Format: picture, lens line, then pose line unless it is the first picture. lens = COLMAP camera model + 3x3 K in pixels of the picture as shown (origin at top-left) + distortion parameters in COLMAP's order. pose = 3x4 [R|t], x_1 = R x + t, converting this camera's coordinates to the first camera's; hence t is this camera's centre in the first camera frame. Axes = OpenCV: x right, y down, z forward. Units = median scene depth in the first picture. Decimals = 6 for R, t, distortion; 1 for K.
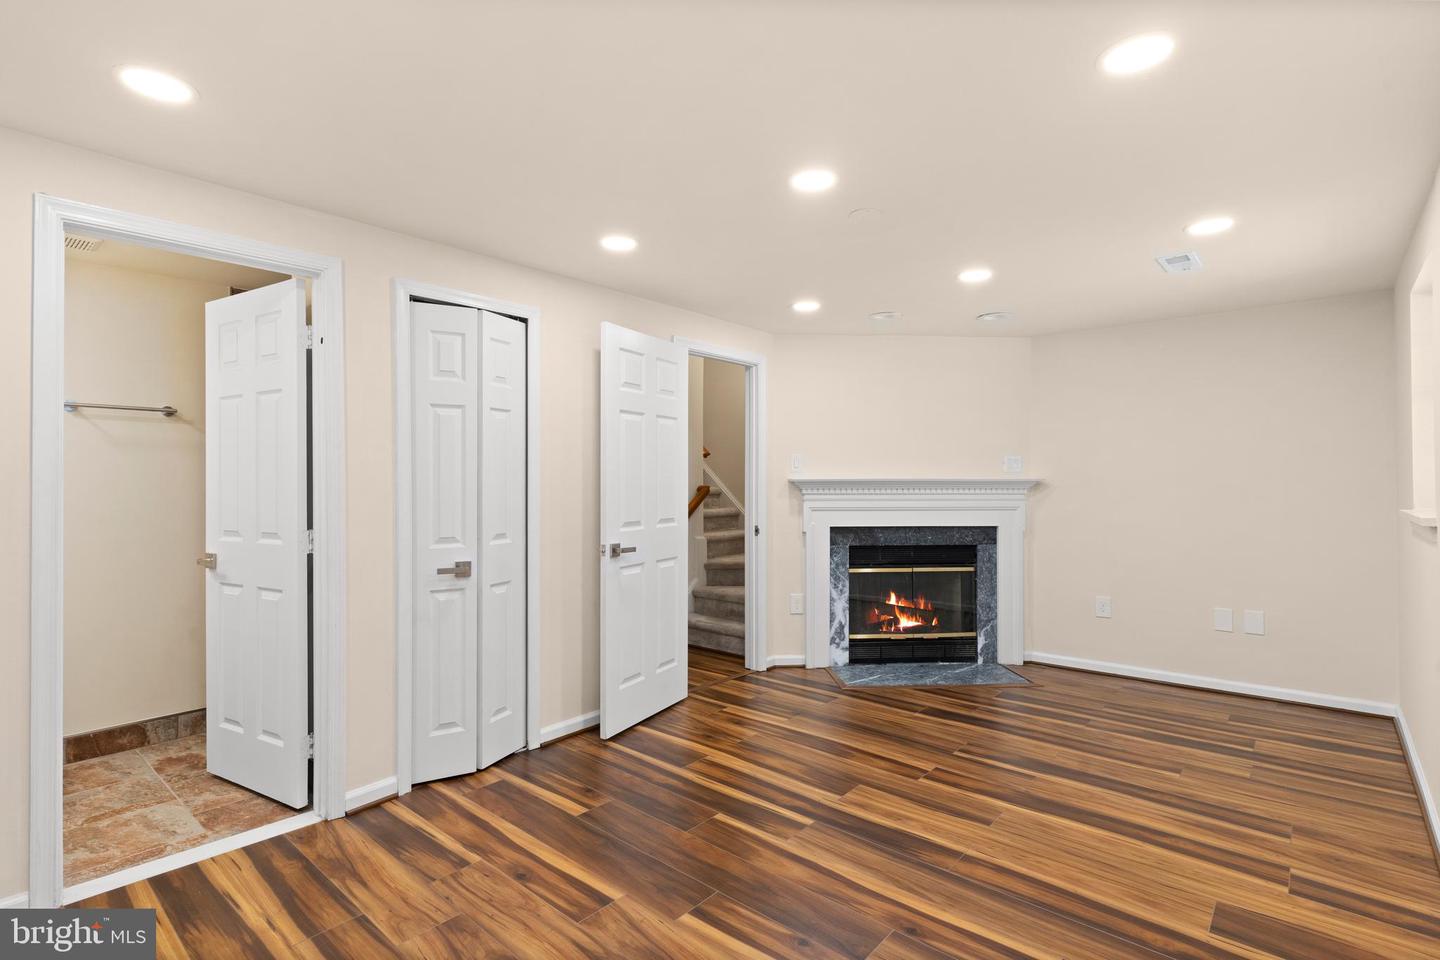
lens RADIAL K [[694.3, 0, 715.4], [0, 694.3, 478.3], [0, 0, 1]] dist [-0.000076, 0.000445]
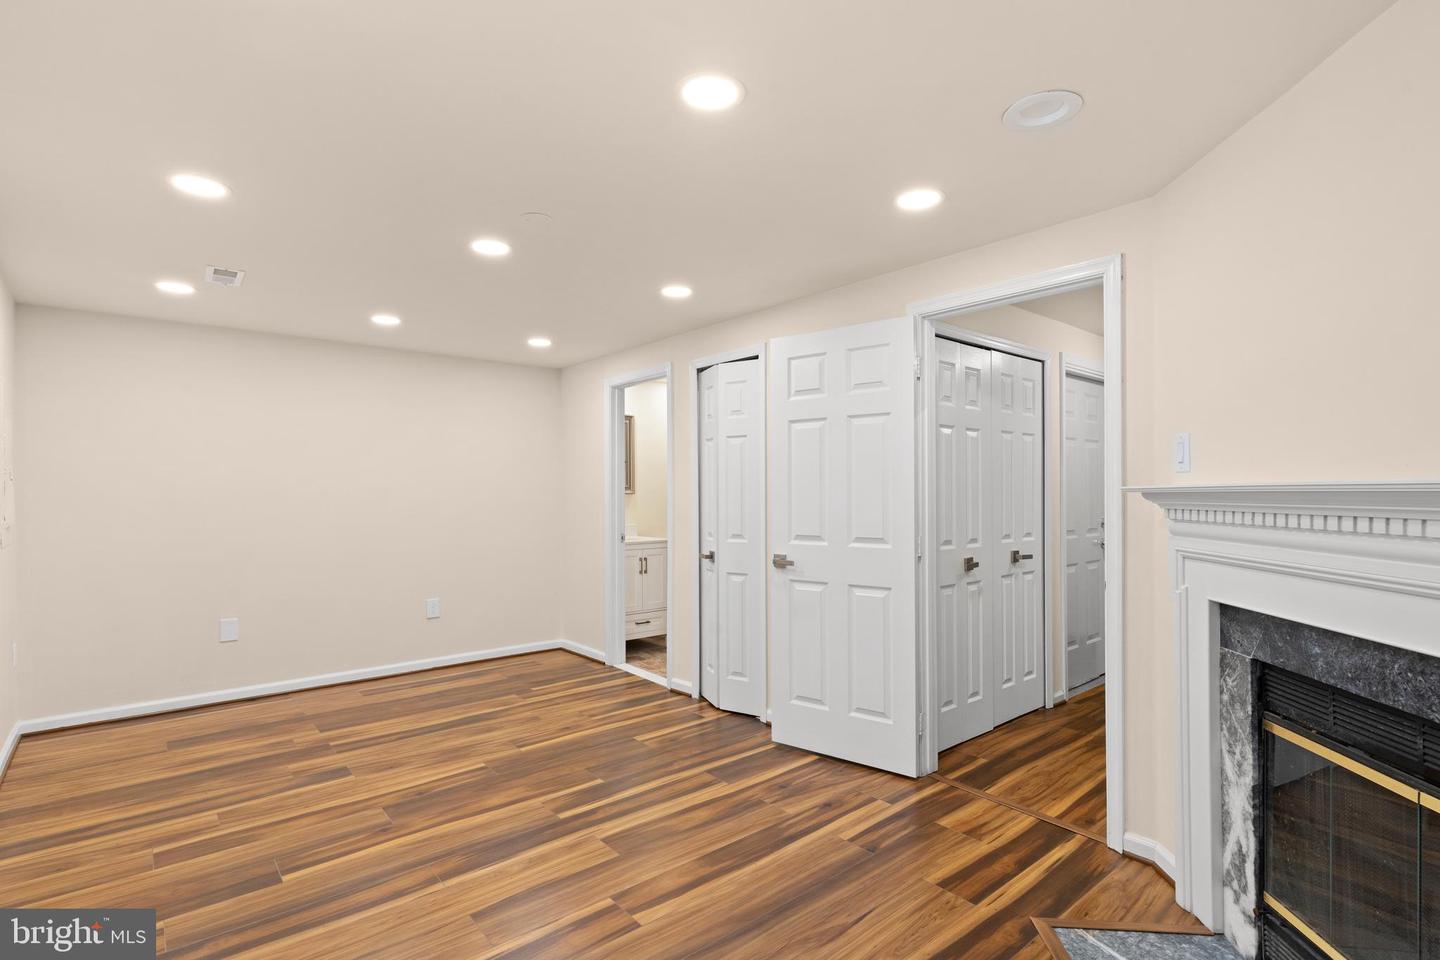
lens RADIAL K [[694.3, 0, 713.7], [0, 694.3, 488.2], [0, 0, 1]] dist [-0.000076, 0.000445]
pose [[-0.154661, -0.003030, -0.987963, 0.779709], [0.007146, 0.999966, -0.004186, 0.001140], [0.987942, -0.007707, -0.154634, 0.949649]]
